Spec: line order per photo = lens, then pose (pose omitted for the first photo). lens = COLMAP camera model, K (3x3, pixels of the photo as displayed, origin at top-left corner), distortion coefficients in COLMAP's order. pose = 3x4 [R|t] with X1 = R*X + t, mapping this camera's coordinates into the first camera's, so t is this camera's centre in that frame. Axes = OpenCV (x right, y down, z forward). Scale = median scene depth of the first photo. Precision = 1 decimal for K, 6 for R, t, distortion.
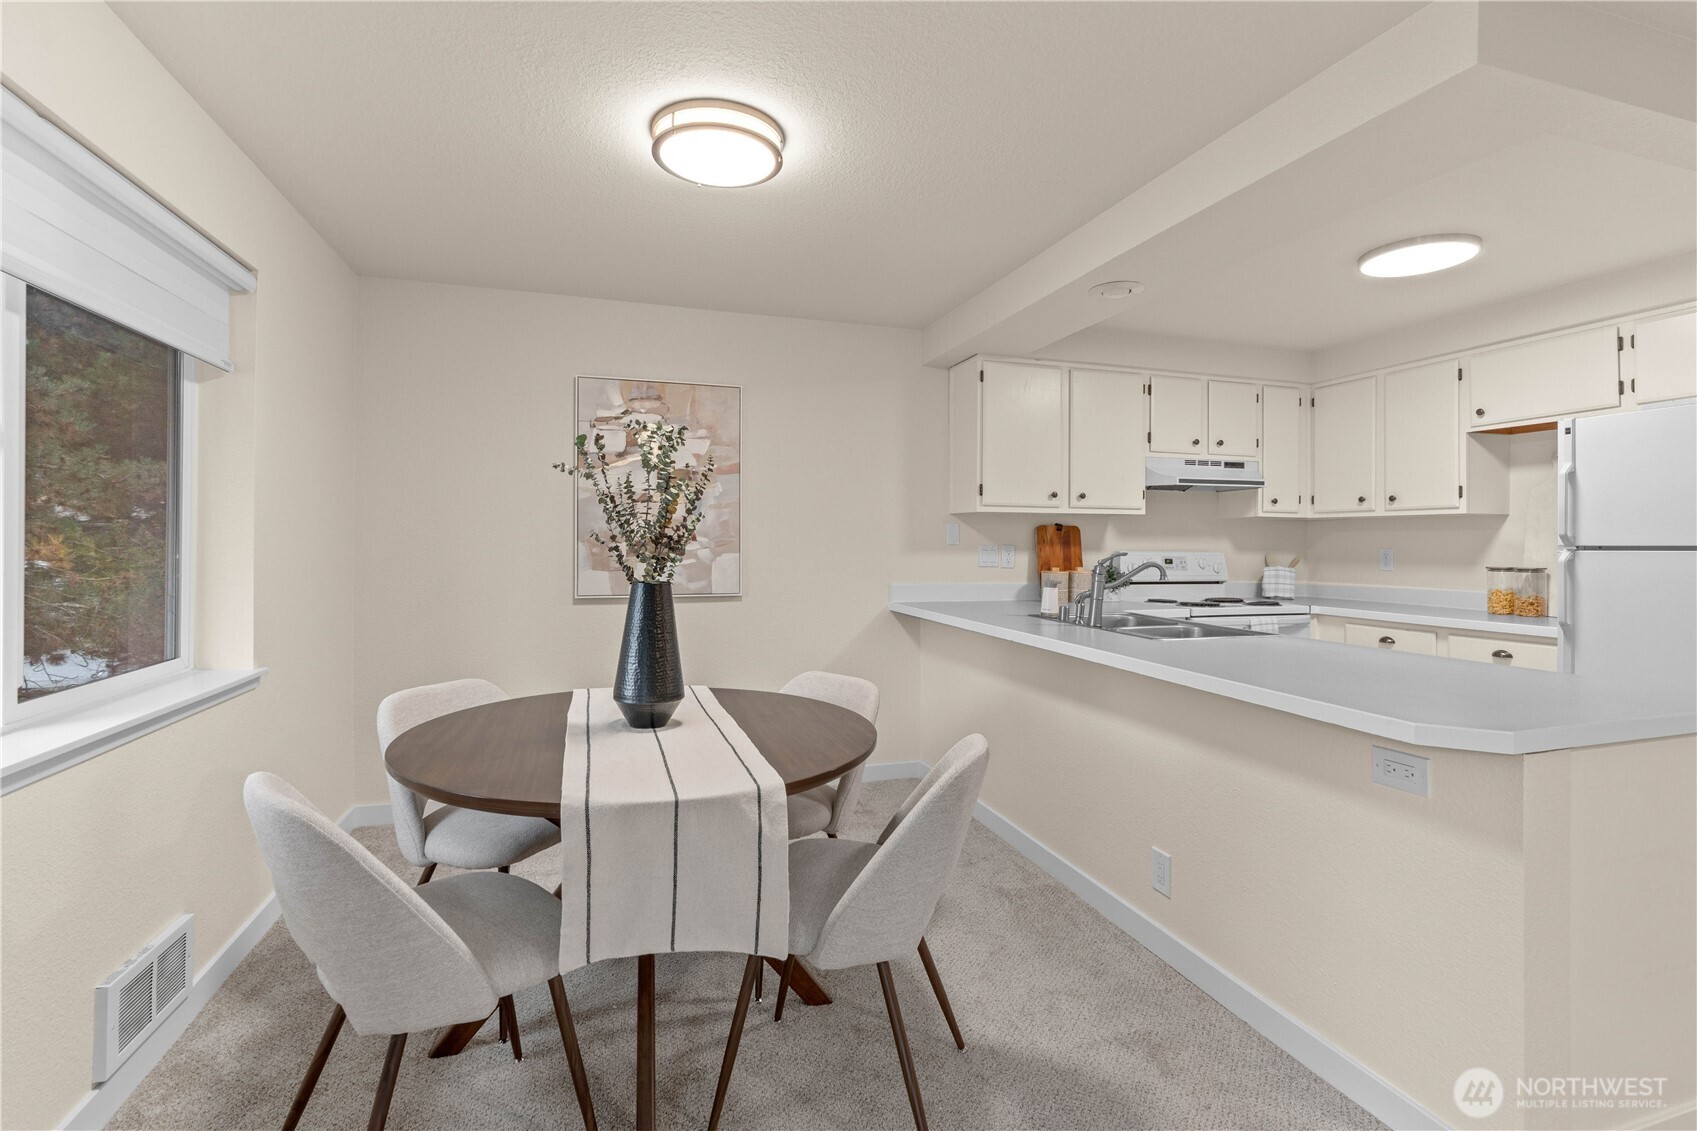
lens RADIAL K [[776.1, 0, 849.0], [0, 776.1, 540.3], [0, 0, 1]] dist [-0.002838, -0.000006]
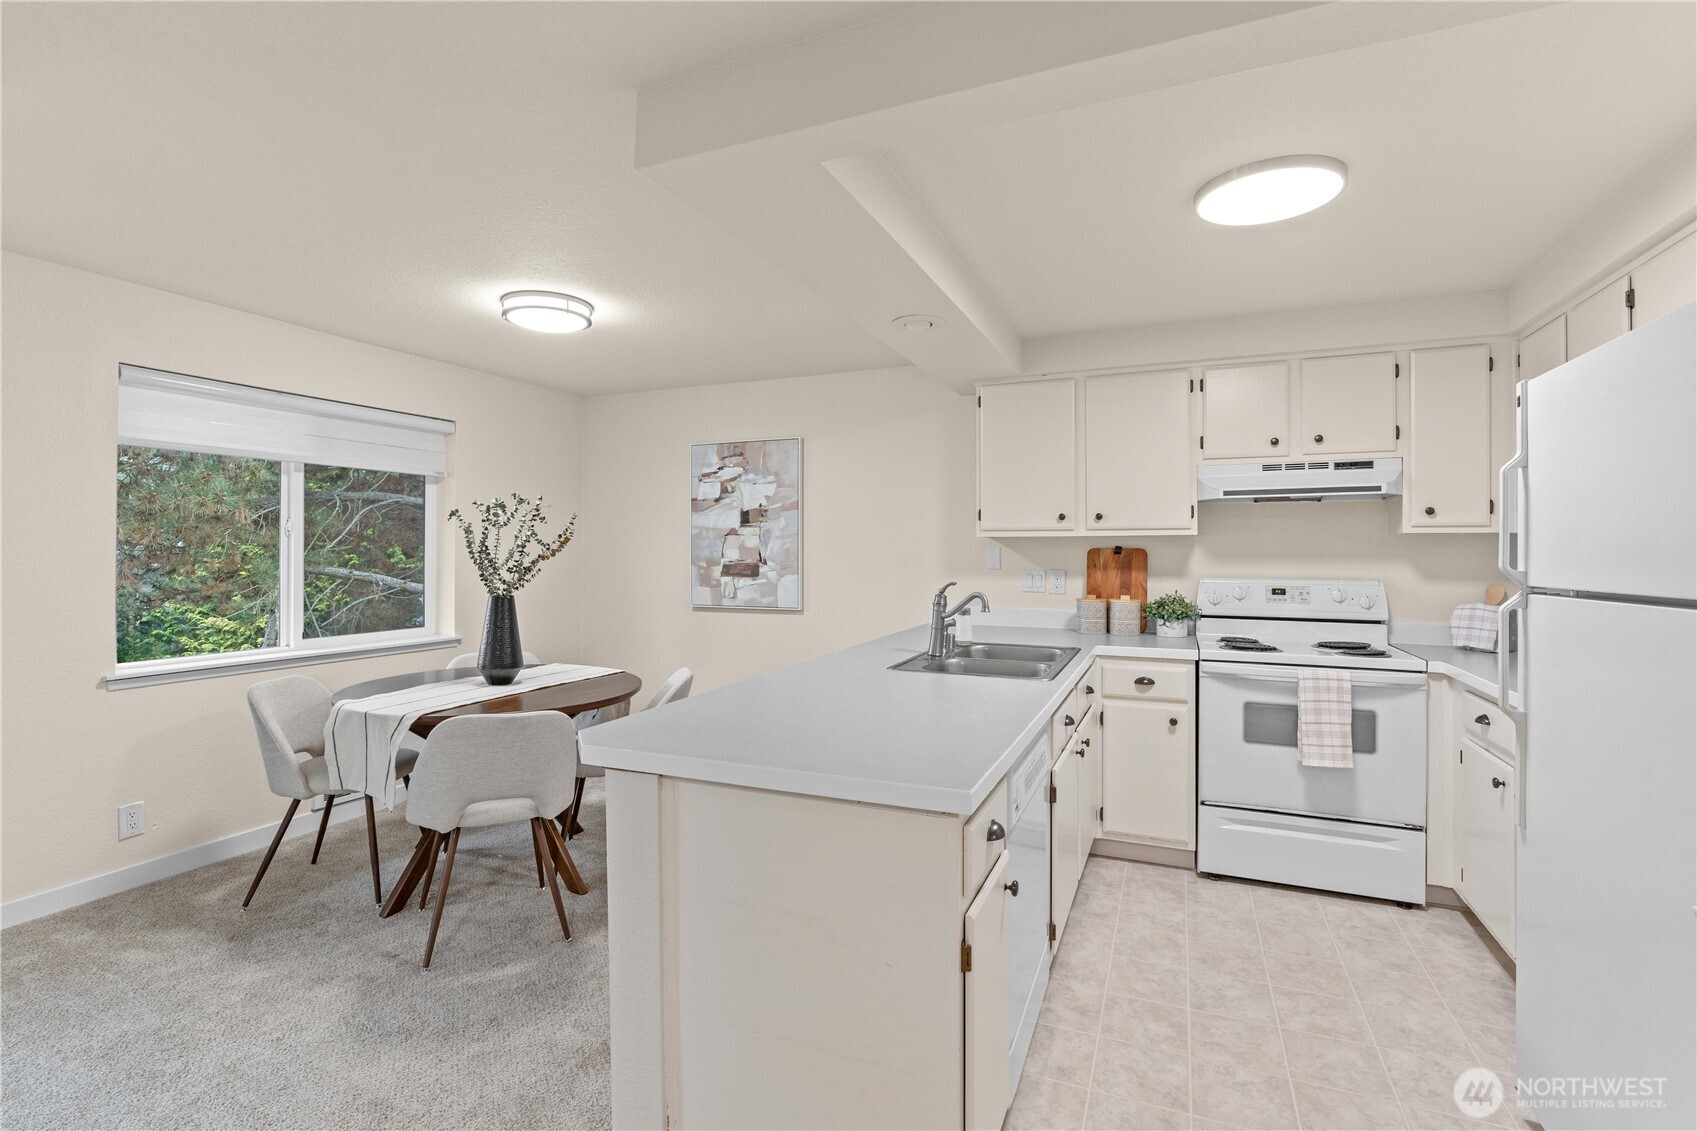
lens RADIAL K [[782.6, 0, 845.1], [0, 782.6, 551.6], [0, 0, 1]] dist [-0.002413, 0.000862]
pose [[0.753159, -0.006383, -0.657808, 0.710035], [0.002838, 0.999975, -0.006454, -0.011645], [0.657833, 0.002994, 0.753158, 0.124259]]
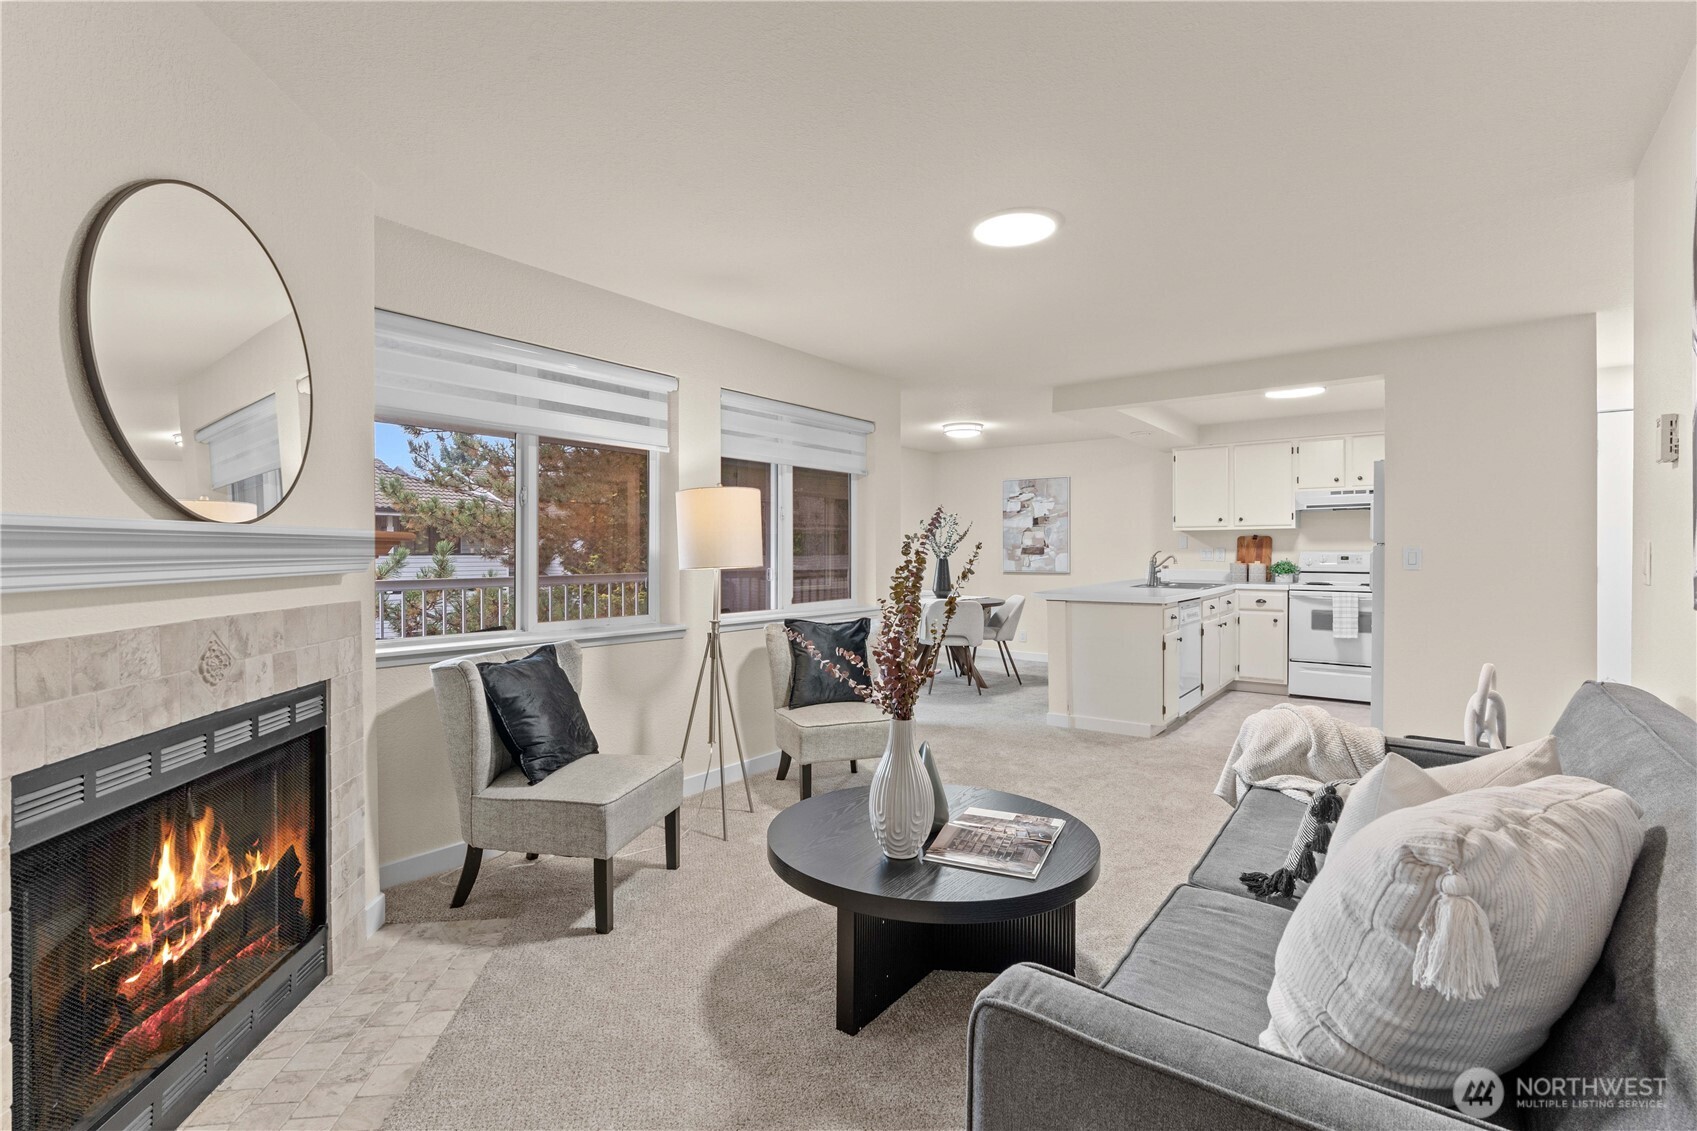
lens RADIAL K [[770.8, 0, 852.4], [0, 770.8, 560.6], [0, 0, 1]] dist [-0.000622, 0.000073]
pose [[0.574764, 0.000964, -0.818318, 1.266877], [0.003642, 0.999986, 0.003736, 0.026768], [0.818311, -0.005128, 0.574753, -0.730398]]
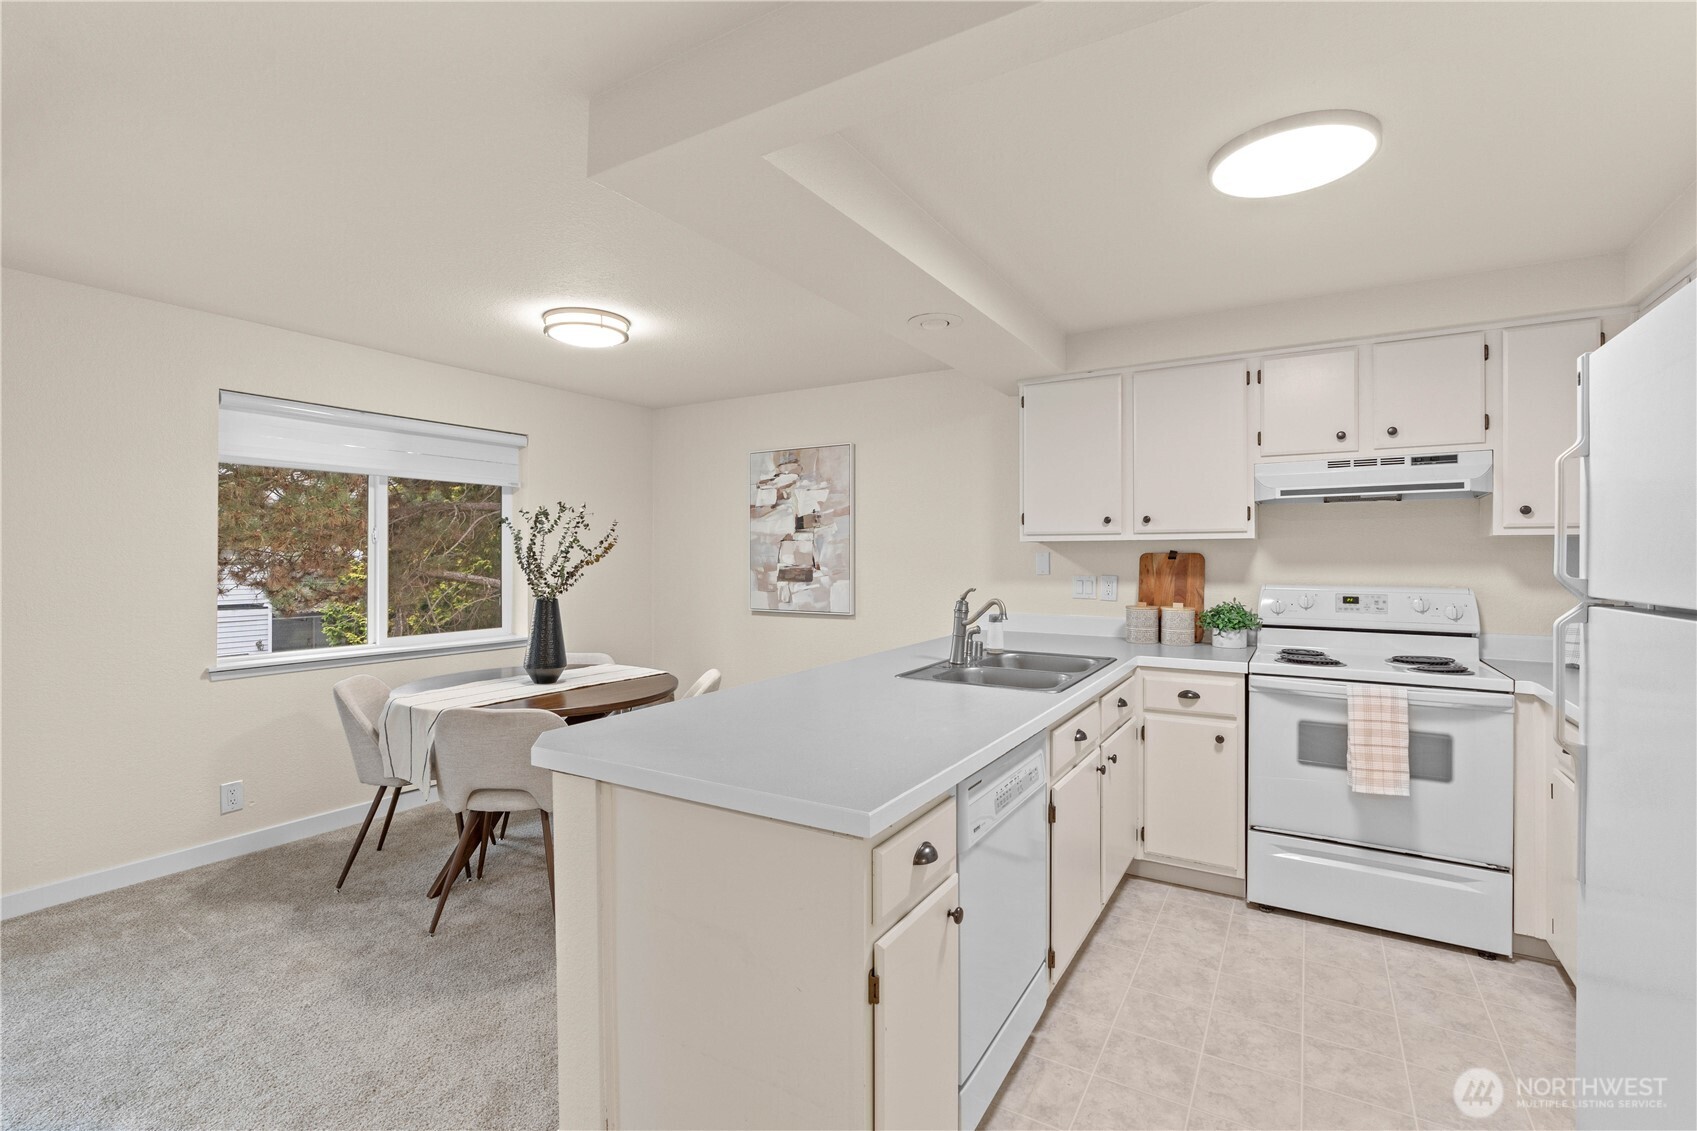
lens RADIAL K [[763.5, 0, 848.0], [0, 763.5, 559.4], [0, 0, 1]] dist [-0.002549, 0.000805]
pose [[0.652410, -0.004551, -0.757852, 0.758441], [0.002942, 0.999990, -0.003472, -0.011459], [0.757860, 0.000036, 0.652417, 0.210553]]
